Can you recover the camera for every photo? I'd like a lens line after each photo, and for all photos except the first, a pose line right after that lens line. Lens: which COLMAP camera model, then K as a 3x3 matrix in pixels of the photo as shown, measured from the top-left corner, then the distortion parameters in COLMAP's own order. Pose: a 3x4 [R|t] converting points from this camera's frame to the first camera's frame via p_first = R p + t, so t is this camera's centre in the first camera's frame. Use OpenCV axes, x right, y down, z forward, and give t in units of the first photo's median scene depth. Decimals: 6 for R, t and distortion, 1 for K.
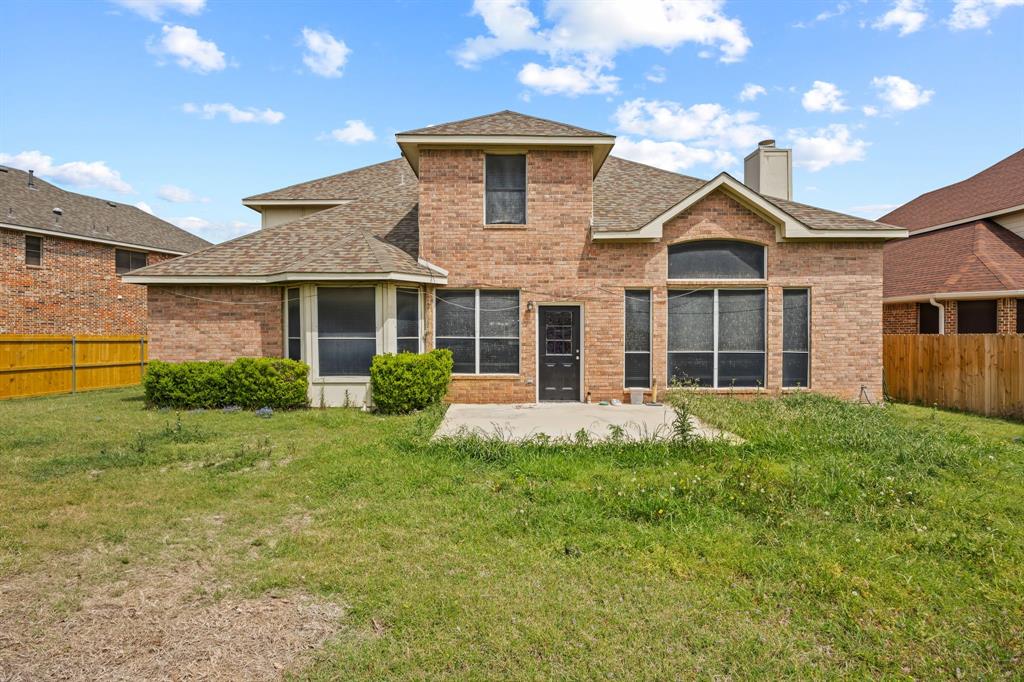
lens RADIAL K [[392.5, 0, 512.3], [0, 392.5, 336.5], [0, 0, 1]] dist [-0.002010, 0.000501]
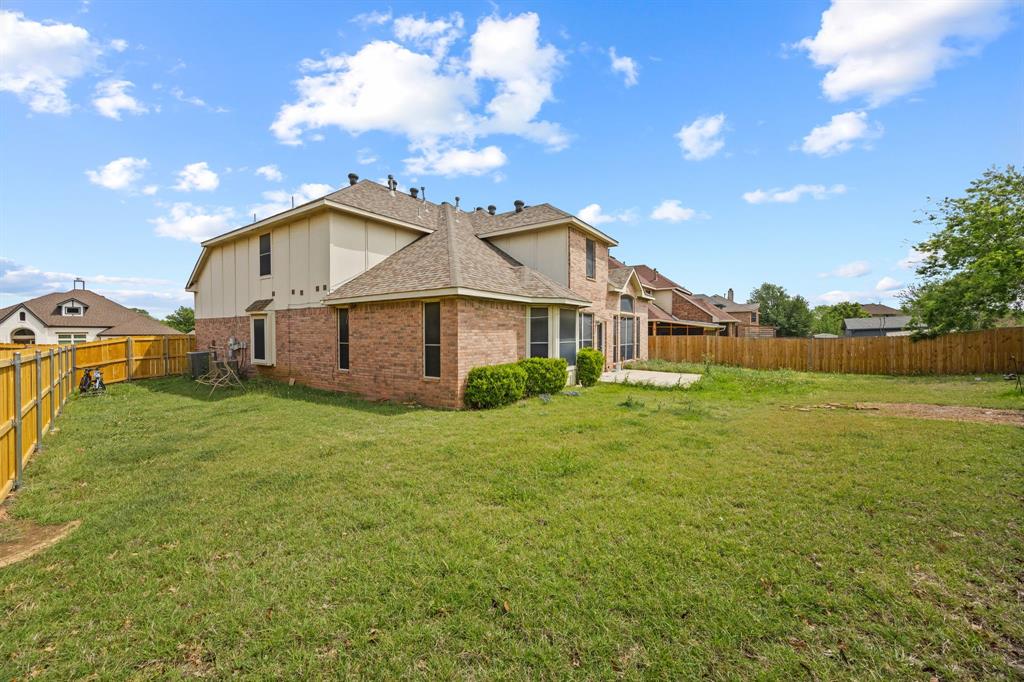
lens RADIAL K [[392.5, 0, 506.2], [0, 392.5, 334.9], [0, 0, 1]] dist [-0.002010, 0.000501]
pose [[0.562655, -0.006032, 0.826670, -1.726542], [0.011061, 0.999939, -0.000232, -0.025276], [-0.826618, 0.009274, 0.562688, 0.302781]]
